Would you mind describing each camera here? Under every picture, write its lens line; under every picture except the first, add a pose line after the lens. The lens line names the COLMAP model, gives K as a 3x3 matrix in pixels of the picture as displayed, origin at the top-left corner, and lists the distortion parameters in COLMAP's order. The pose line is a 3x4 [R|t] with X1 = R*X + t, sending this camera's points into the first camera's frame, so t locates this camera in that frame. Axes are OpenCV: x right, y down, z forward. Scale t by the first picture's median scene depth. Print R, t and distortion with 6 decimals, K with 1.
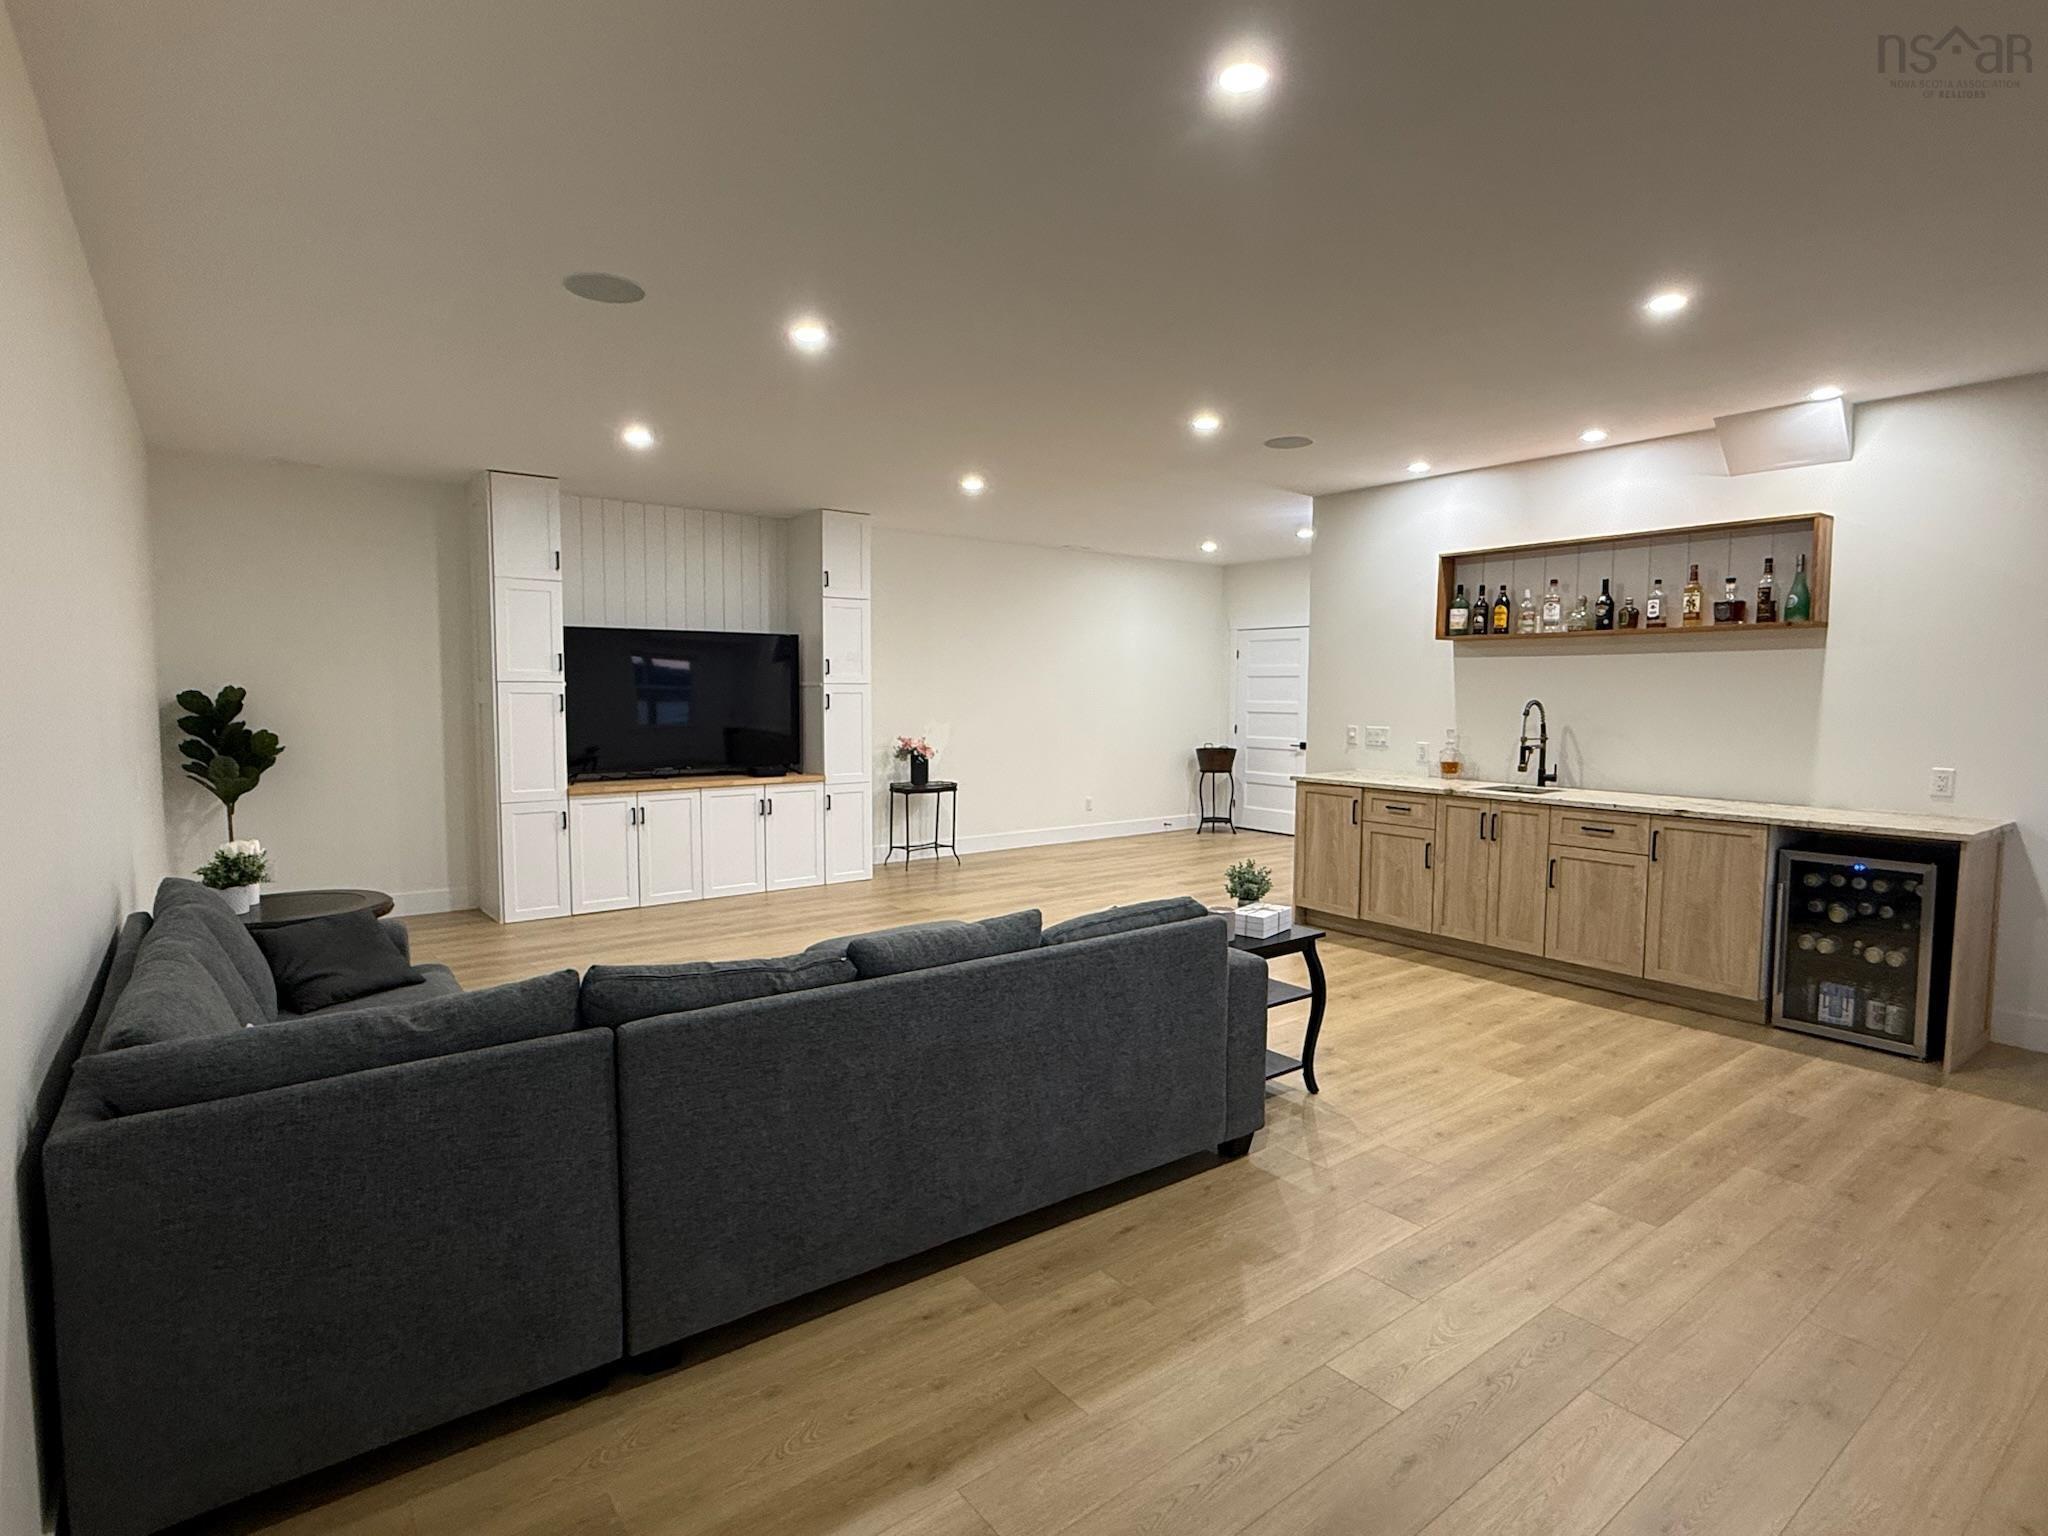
lens RADIAL K [[1068.3, 0, 1021.9], [0, 1068.3, 770.7], [0, 0, 1]] dist [0.002570, -0.003674]
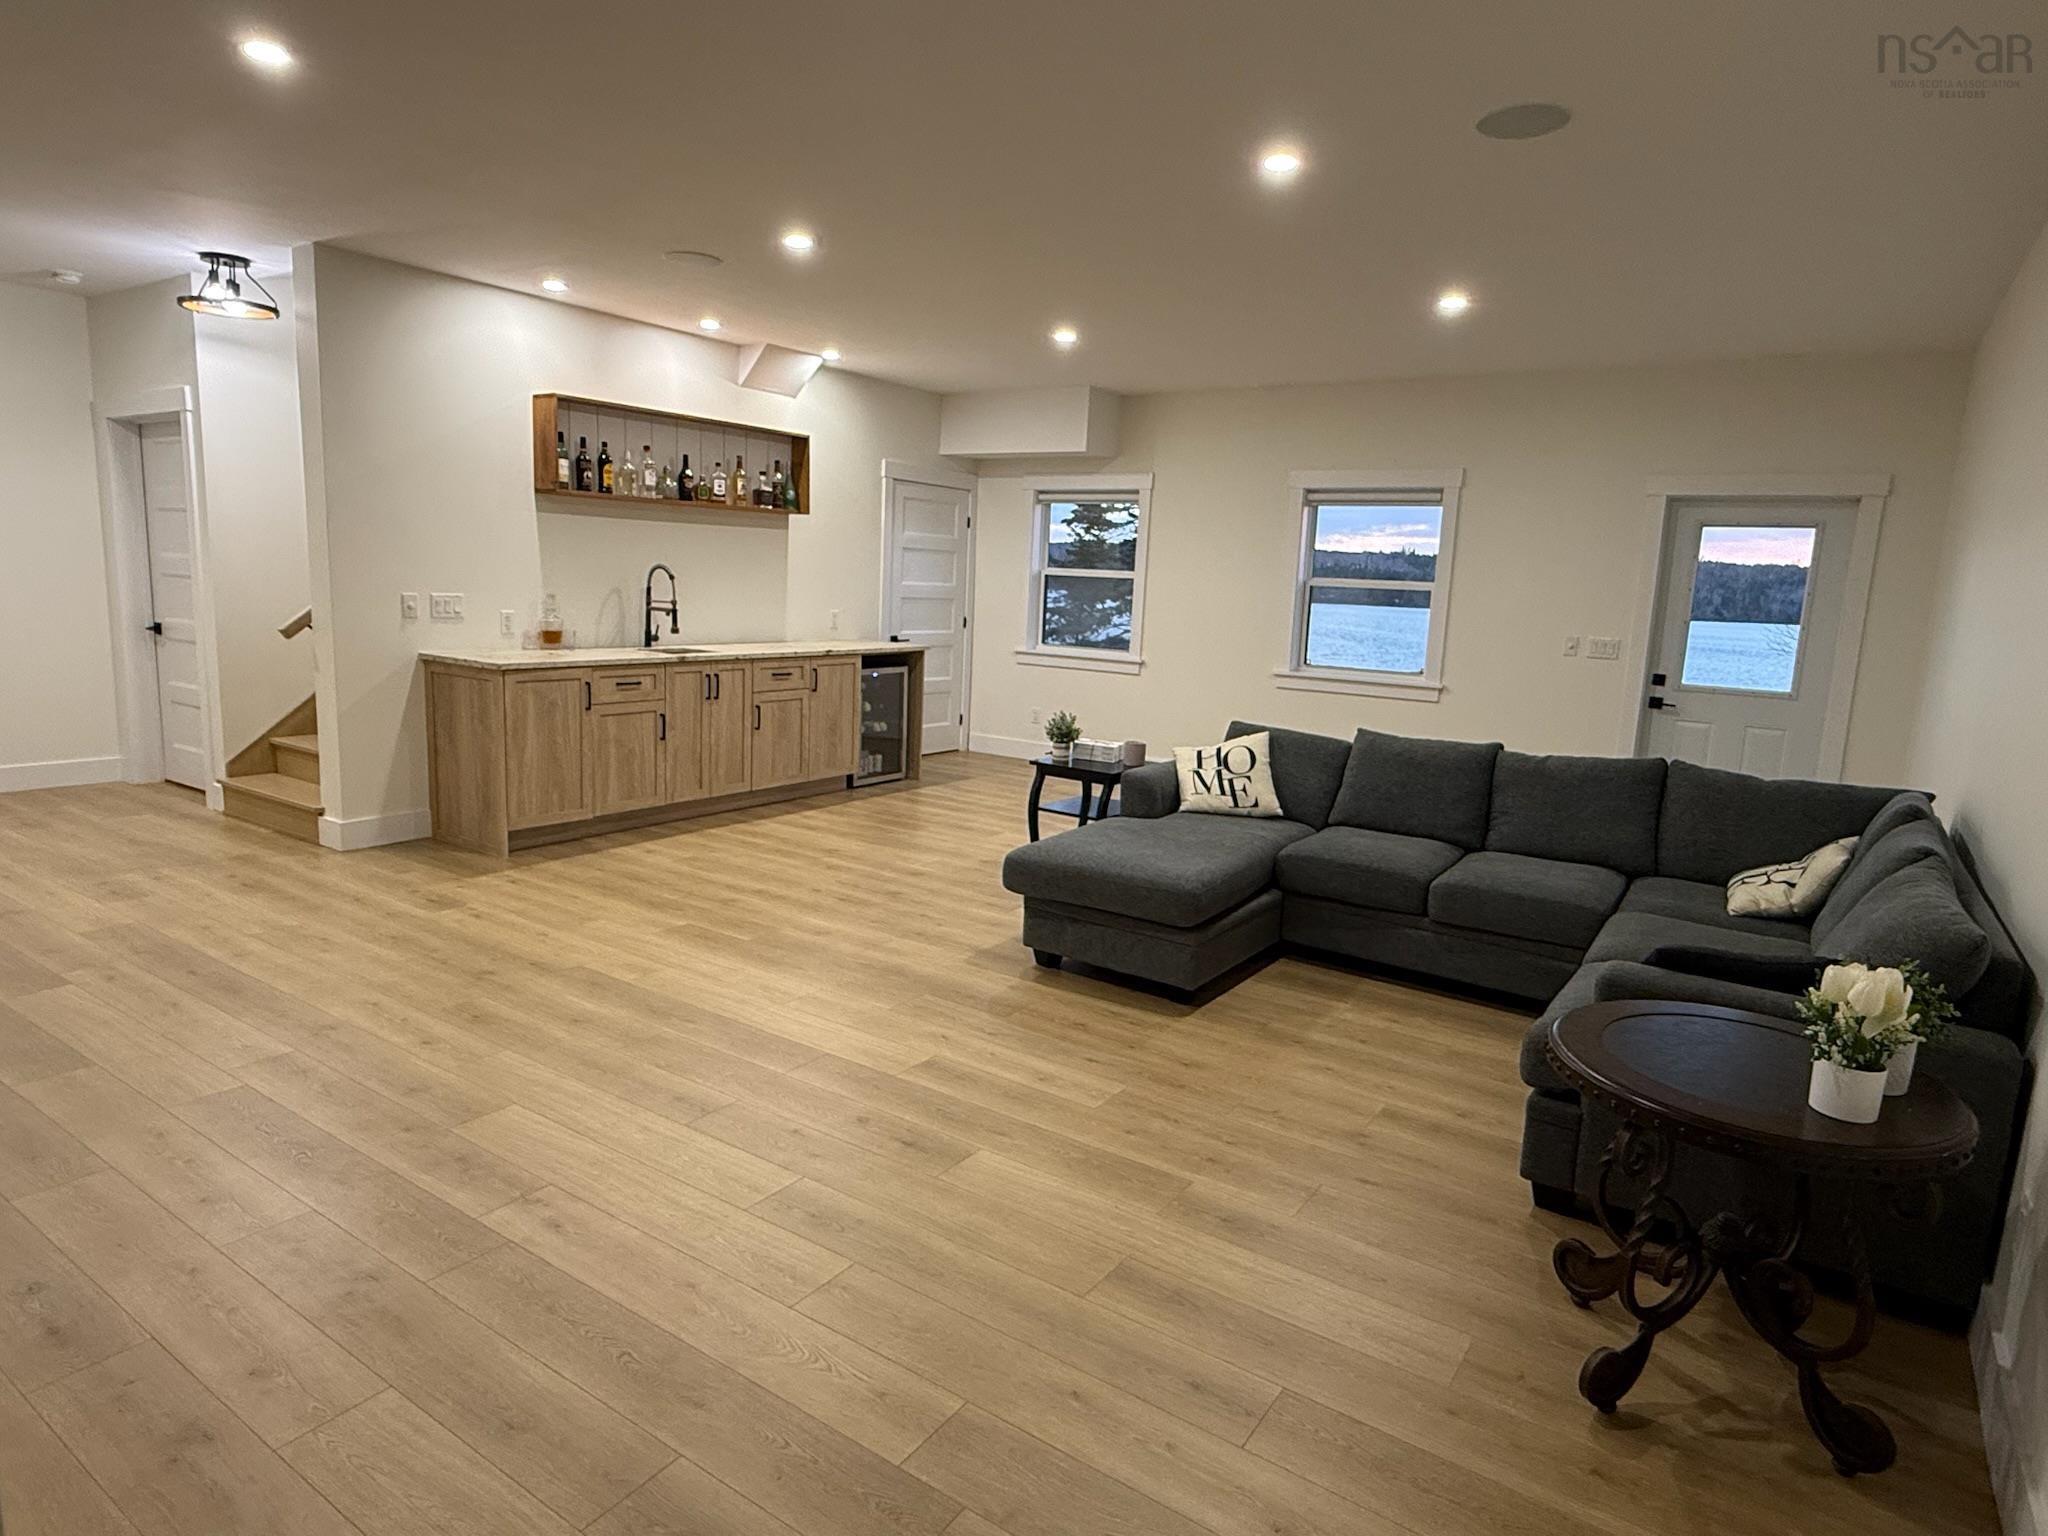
lens RADIAL K [[1221.7, 0, 1018.5], [0, 1221.7, 773.8], [0, 0, 1]] dist [-0.001707, 0.001676]
pose [[-0.326905, -0.173313, 0.929030, -0.768580], [0.028218, 0.980812, 0.192902, -0.084115], [-0.944636, 0.089276, -0.315742, 1.050176]]
